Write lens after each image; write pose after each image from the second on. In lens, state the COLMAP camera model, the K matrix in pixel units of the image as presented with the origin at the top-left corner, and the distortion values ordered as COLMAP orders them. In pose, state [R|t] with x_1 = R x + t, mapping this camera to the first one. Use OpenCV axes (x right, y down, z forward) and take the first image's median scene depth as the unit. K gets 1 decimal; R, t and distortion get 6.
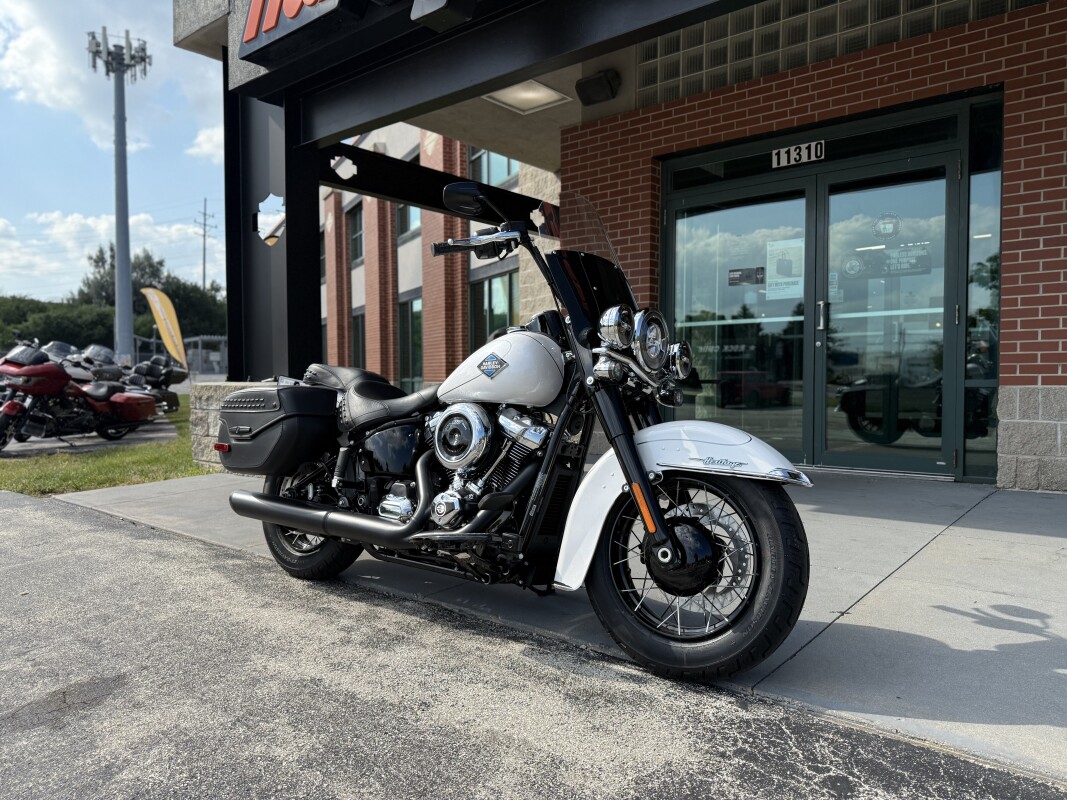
lens RADIAL K [[766.8, 0, 533.5], [0, 766.8, 400.0], [0, 0, 1]] dist [0.016774, -0.032967]
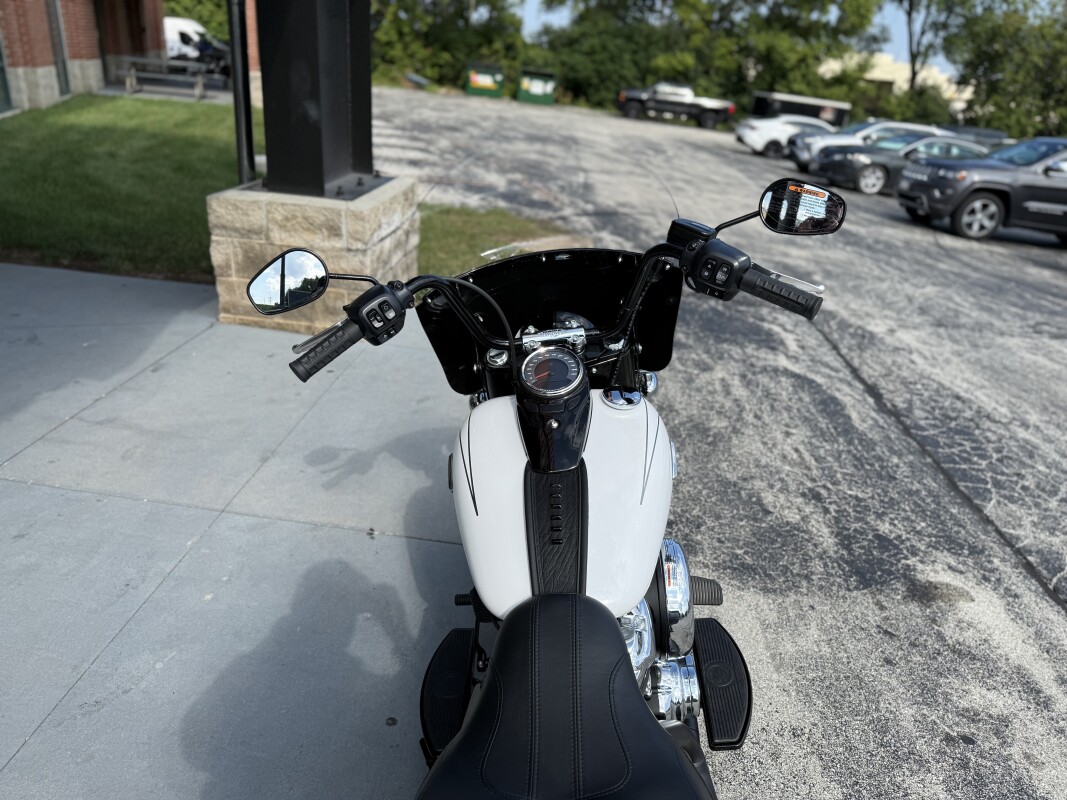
lens RADIAL K [[766.8, 0, 533.5], [0, 766.8, 400.0], [0, 0, 1]] dist [0.016774, -0.032967]
pose [[-0.574468, -0.364974, 0.732653, -0.395016], [-0.047826, 0.908525, 0.415085, -0.309278], [-0.817129, 0.203413, -0.539373, 1.292450]]
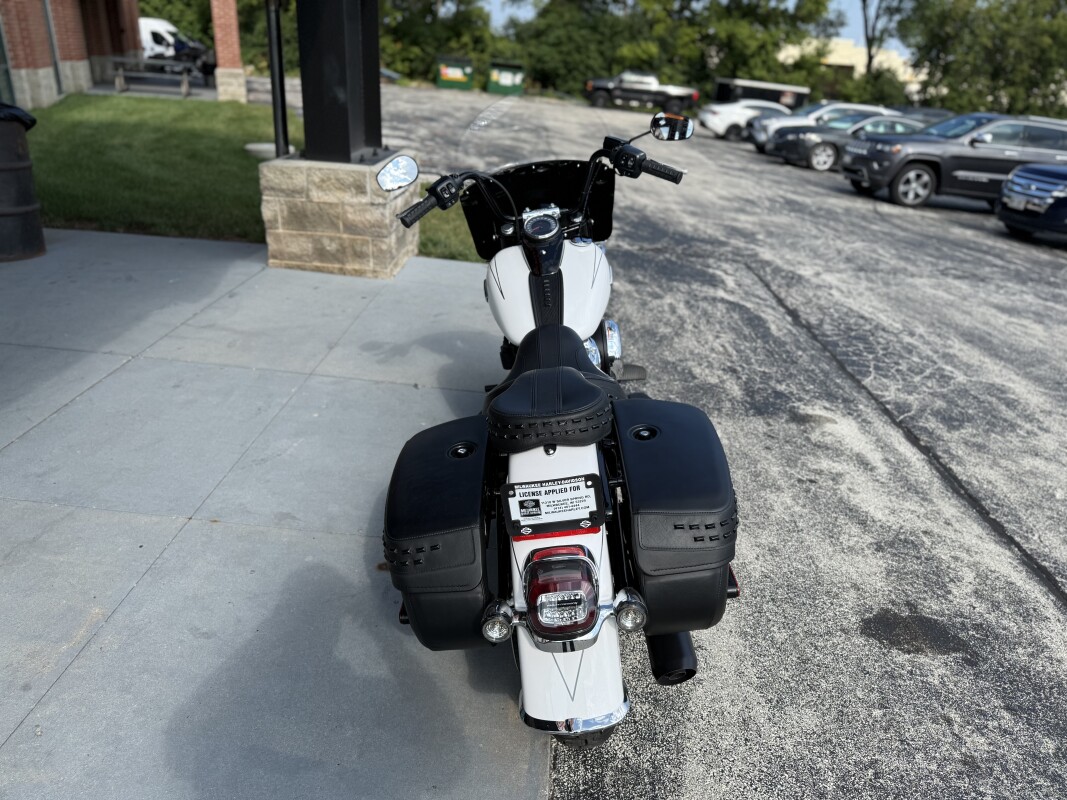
lens RADIAL K [[766.8, 0, 533.5], [0, 766.8, 400.0], [0, 0, 1]] dist [0.016774, -0.032967]
pose [[-0.607024, -0.351271, 0.712833, -0.764199], [-0.028917, 0.906172, 0.421920, -0.311781], [-0.794157, 0.235503, -0.560225, 1.590606]]
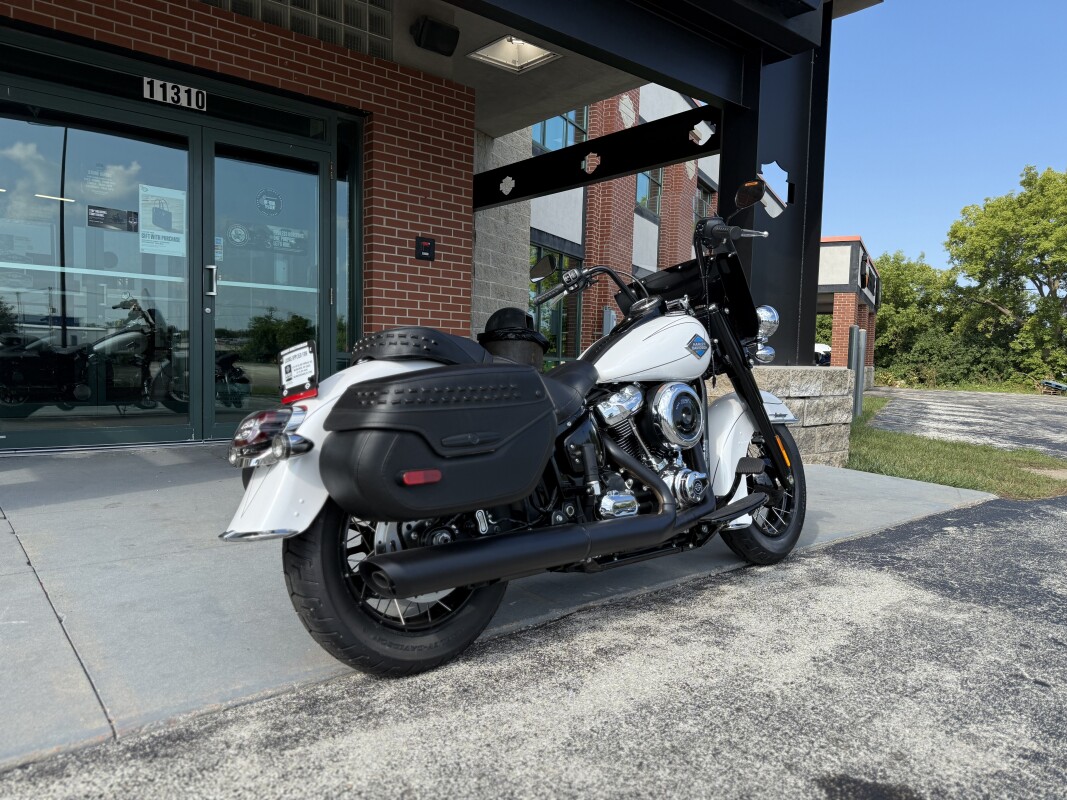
lens RADIAL K [[766.8, 0, 533.5], [0, 766.8, 400.0], [0, 0, 1]] dist [0.016774, -0.032967]
pose [[0.153227, -0.046904, 0.987077, -1.053513], [0.000230, 0.998875, 0.047428, -0.016649], [-0.988191, -0.007040, 0.153066, 0.973884]]
